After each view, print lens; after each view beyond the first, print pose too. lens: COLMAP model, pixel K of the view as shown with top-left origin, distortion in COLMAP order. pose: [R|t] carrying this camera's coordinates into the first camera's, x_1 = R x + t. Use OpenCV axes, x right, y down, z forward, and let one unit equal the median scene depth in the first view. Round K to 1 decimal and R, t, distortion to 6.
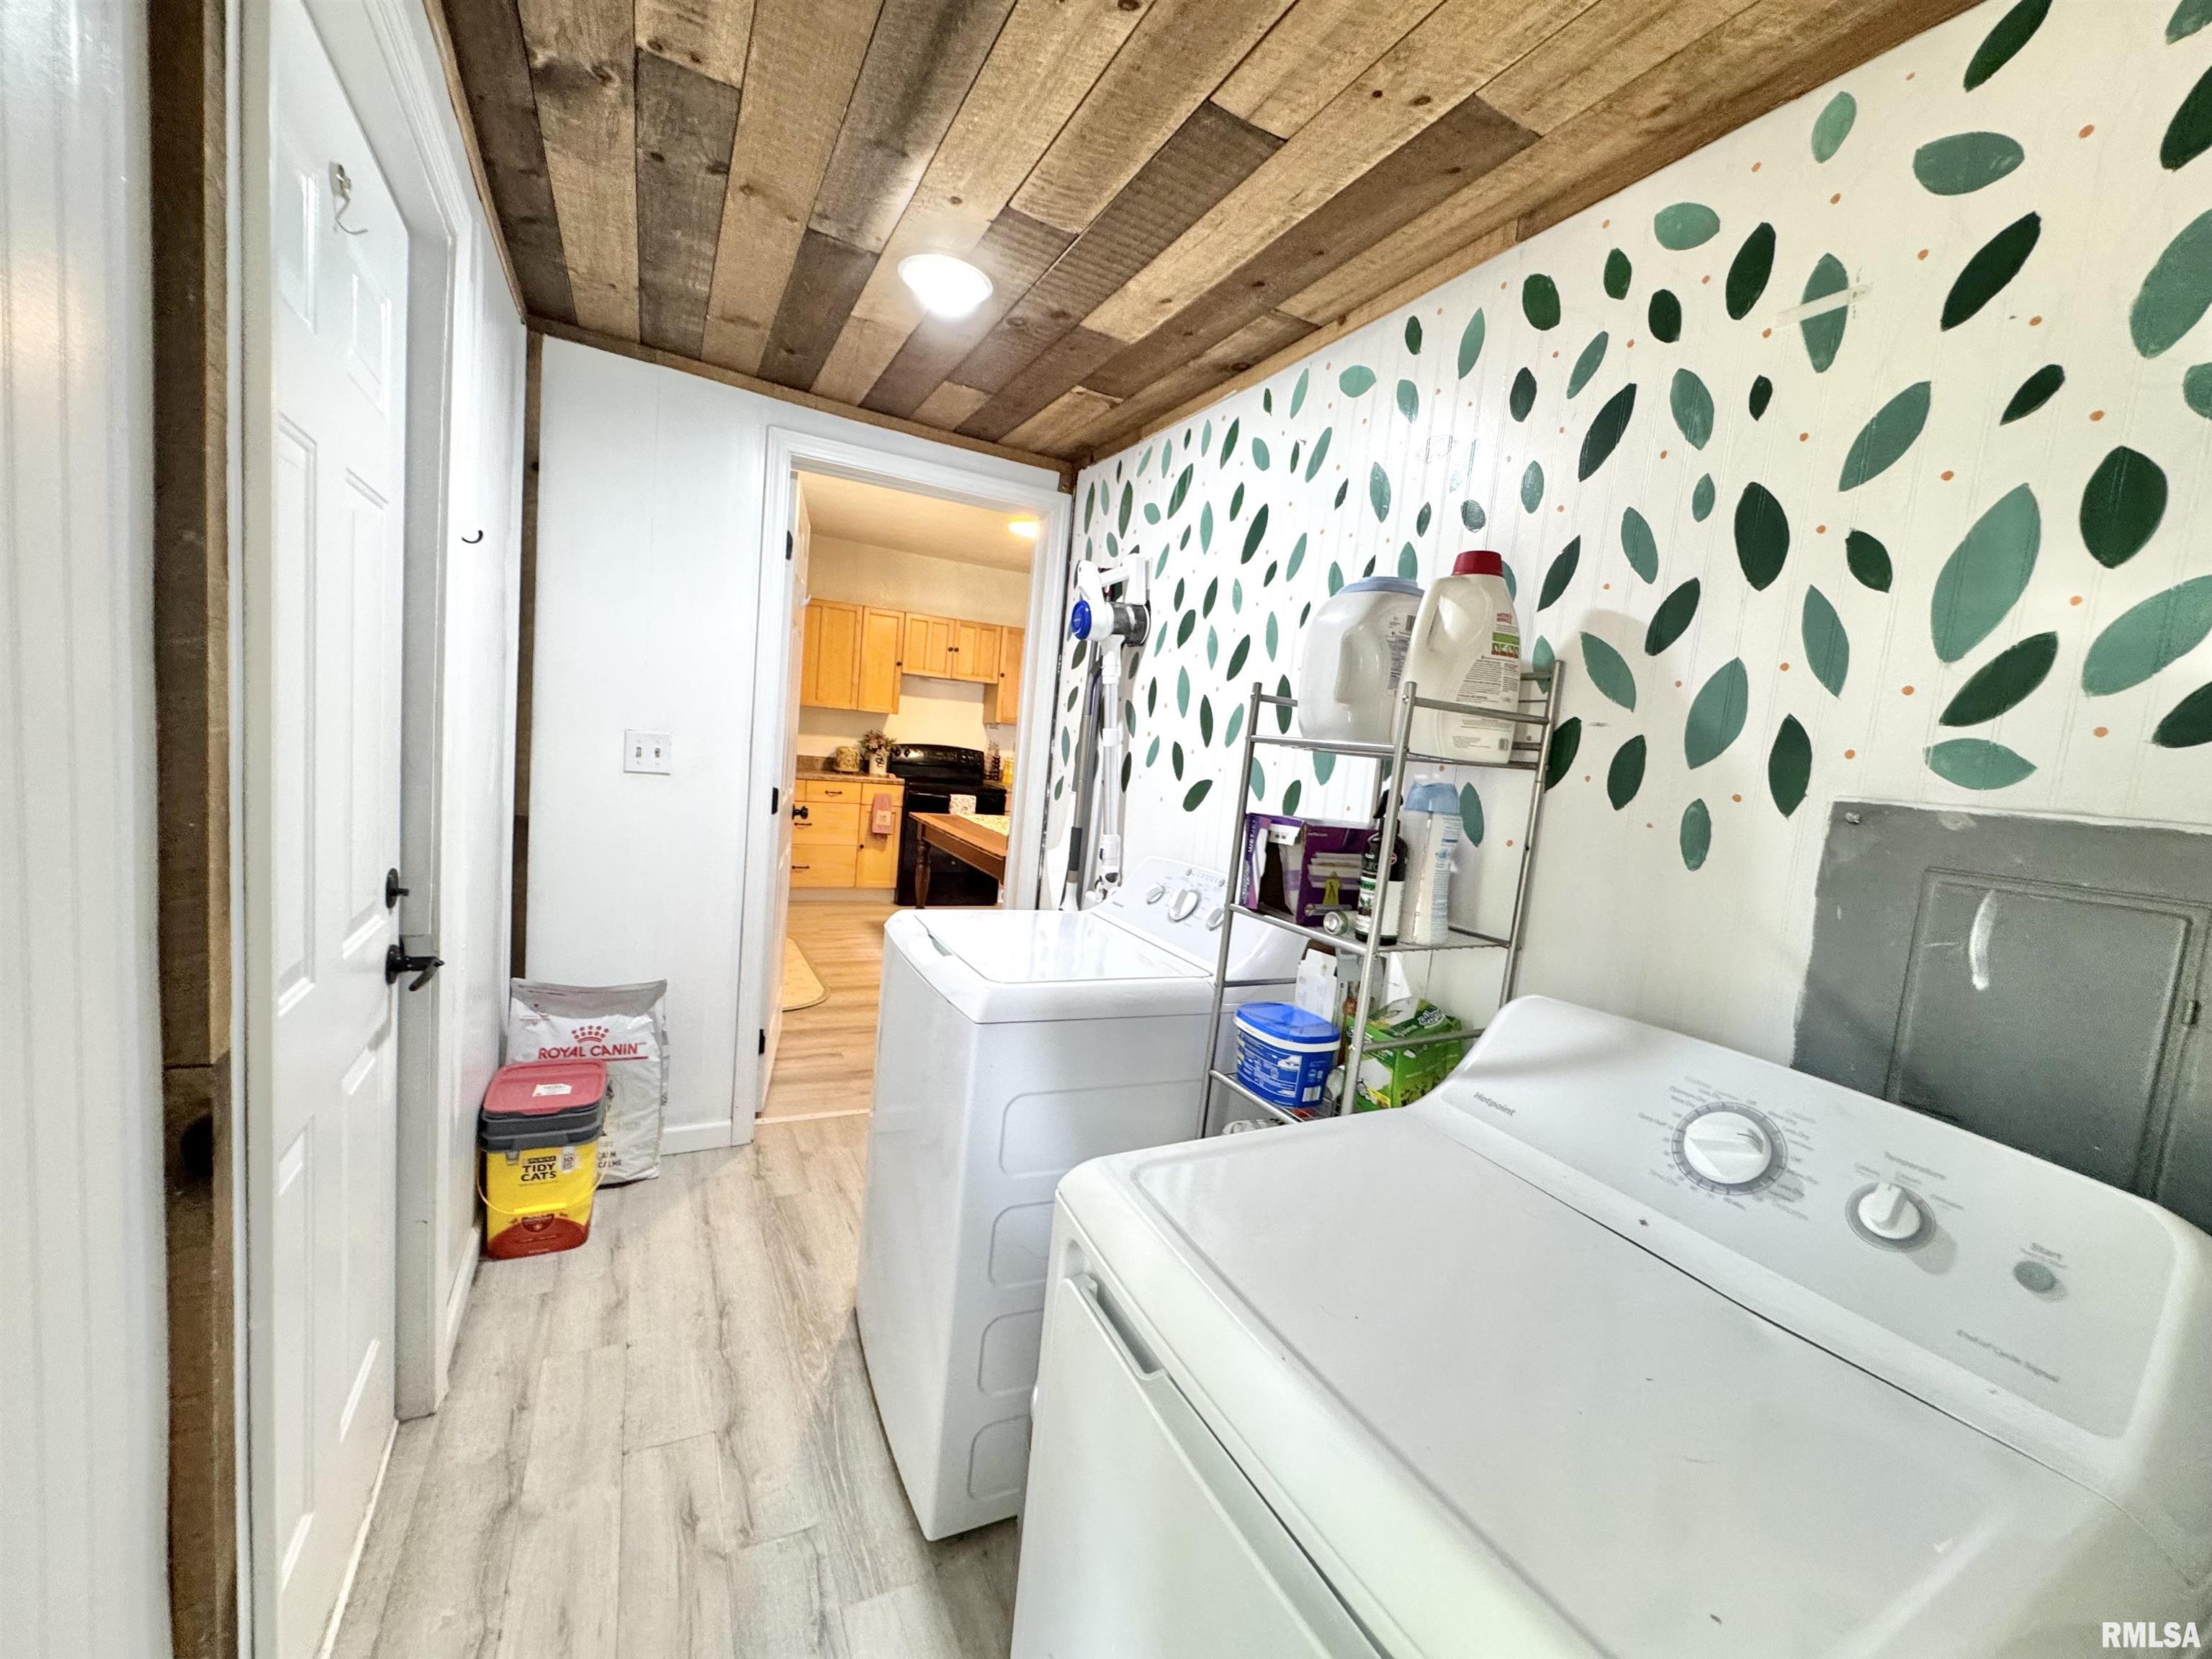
lens RADIAL K [[877.0, 0, 1113.3], [0, 877.0, 826.3], [0, 0, 1]] dist [-0.002252, 0.000088]
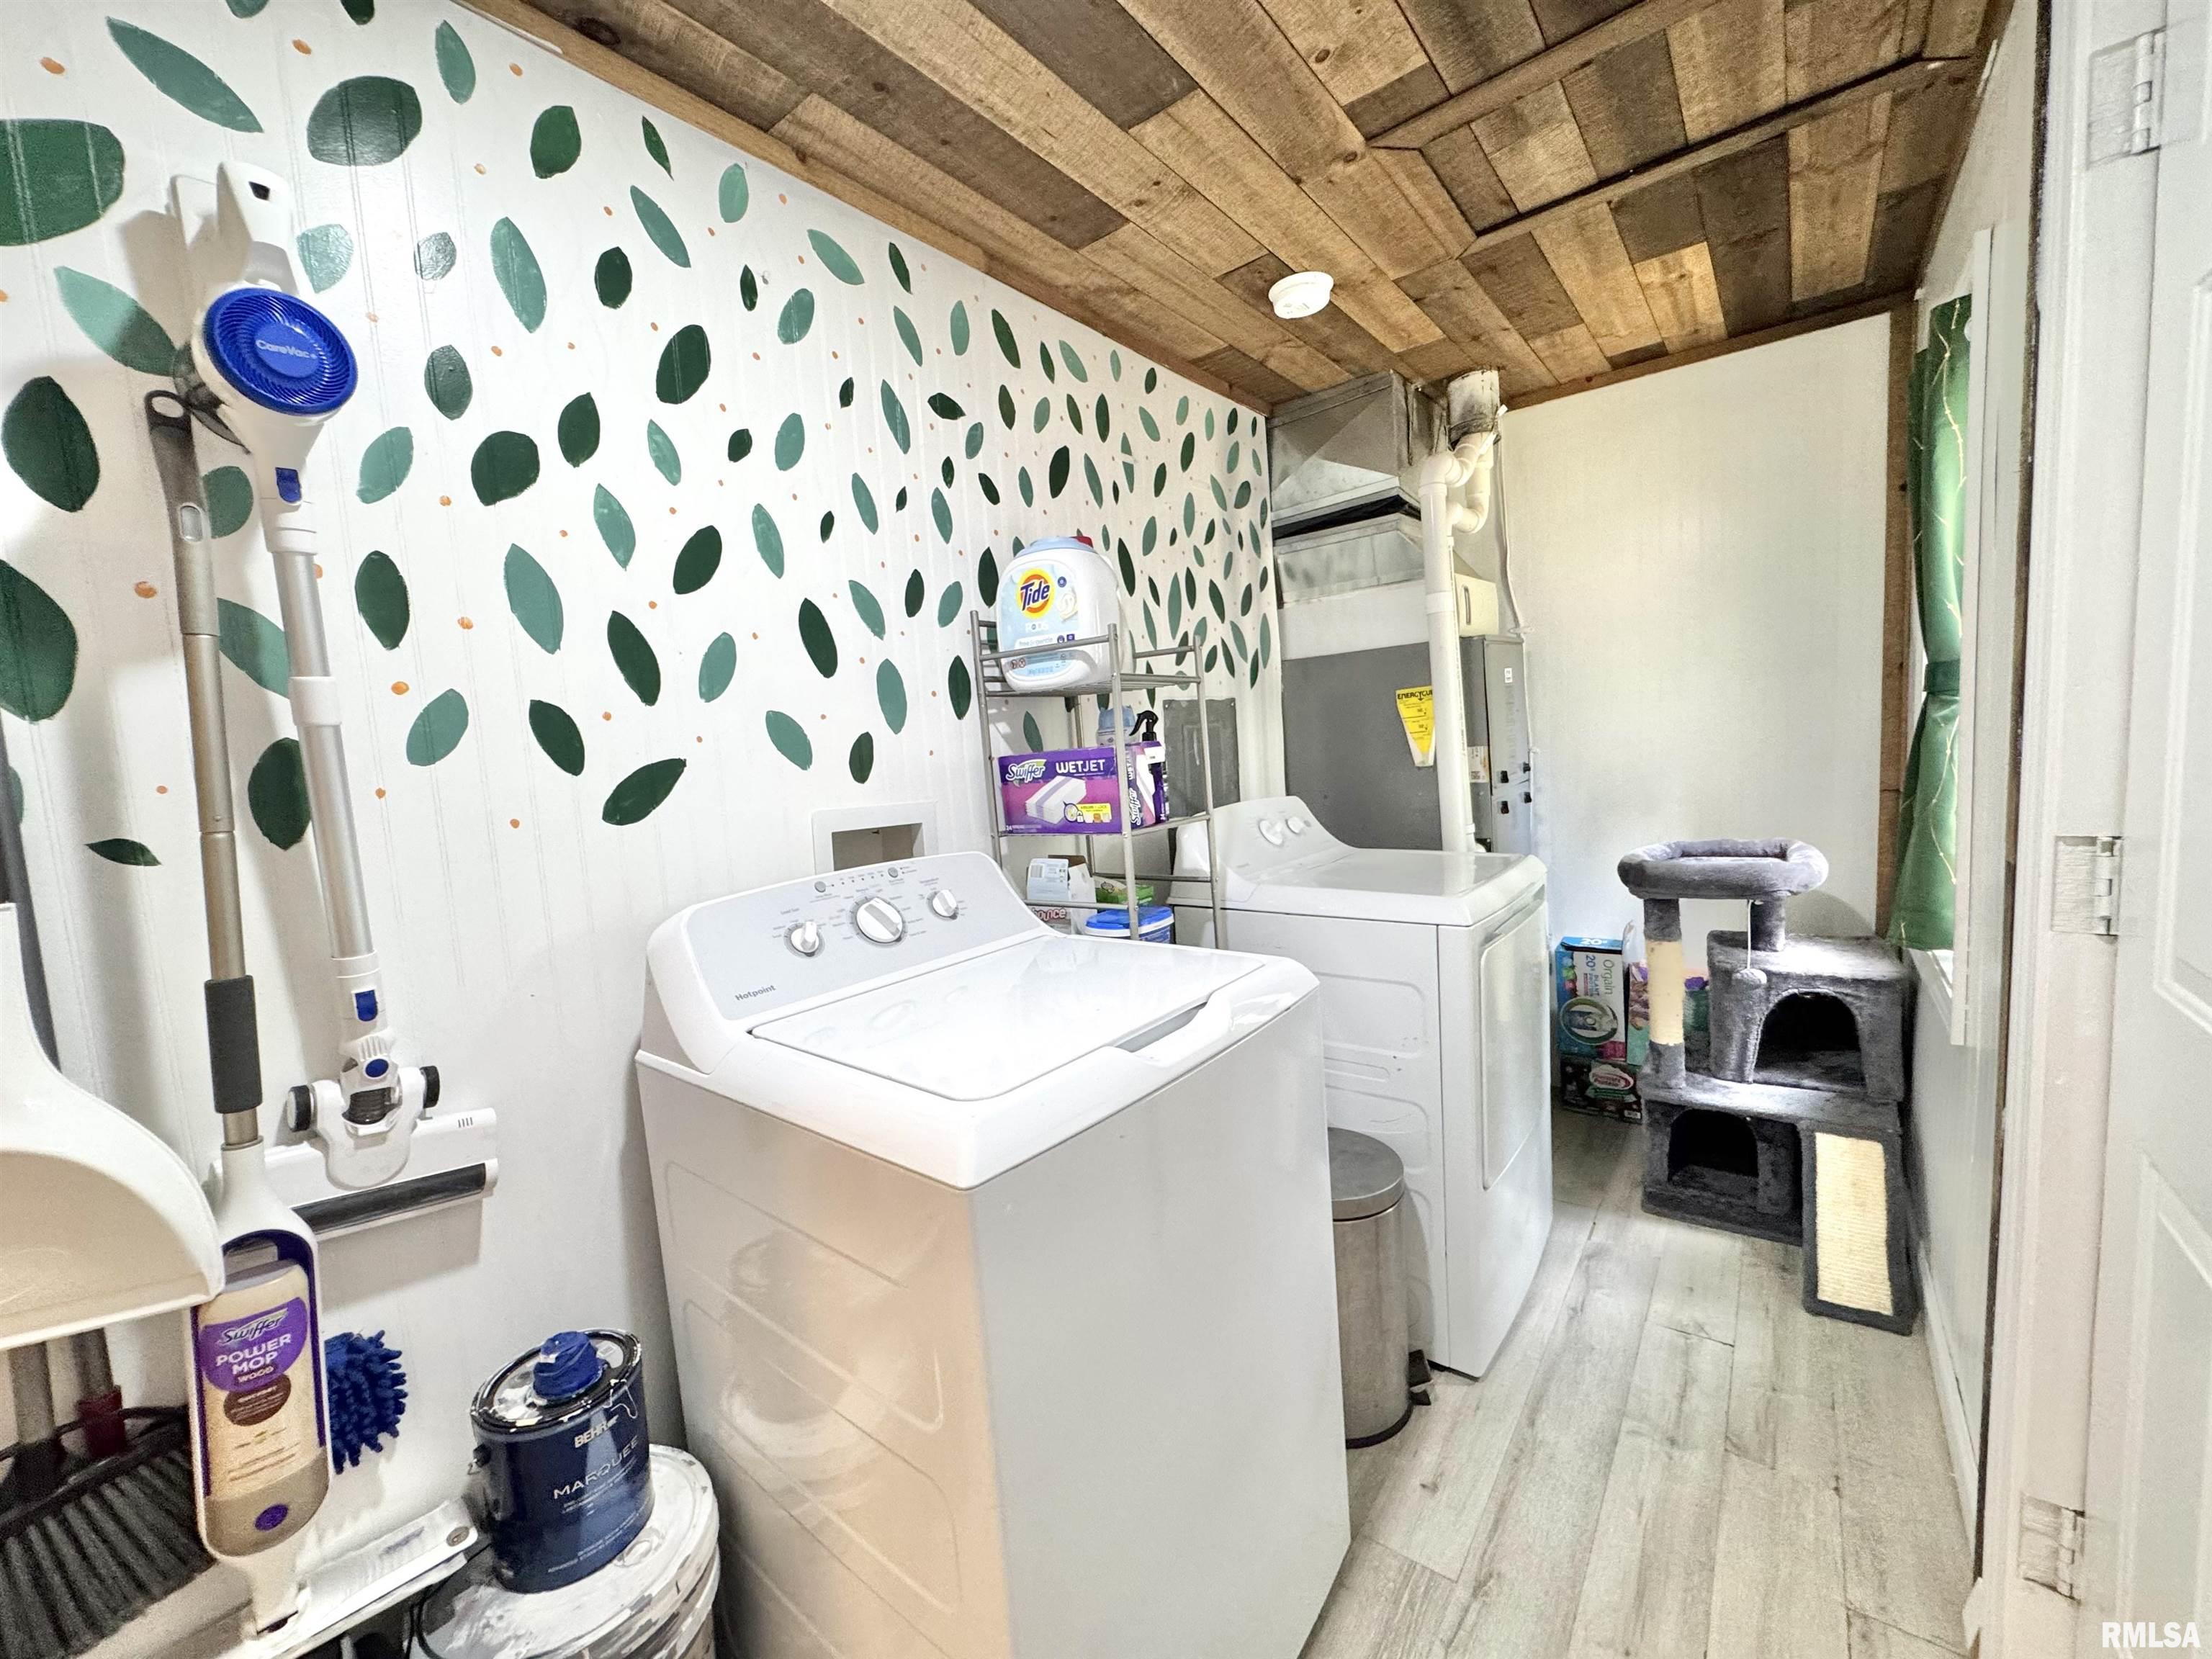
lens RADIAL K [[877.0, 0, 1106.4], [0, 877.0, 825.7], [0, 0, 1]] dist [-0.002252, 0.000088]
pose [[-0.416938, -0.155019, 0.895618, -0.669388], [0.112767, 0.968914, 0.220202, -0.129951], [-0.901912, 0.192807, -0.386496, 1.179154]]
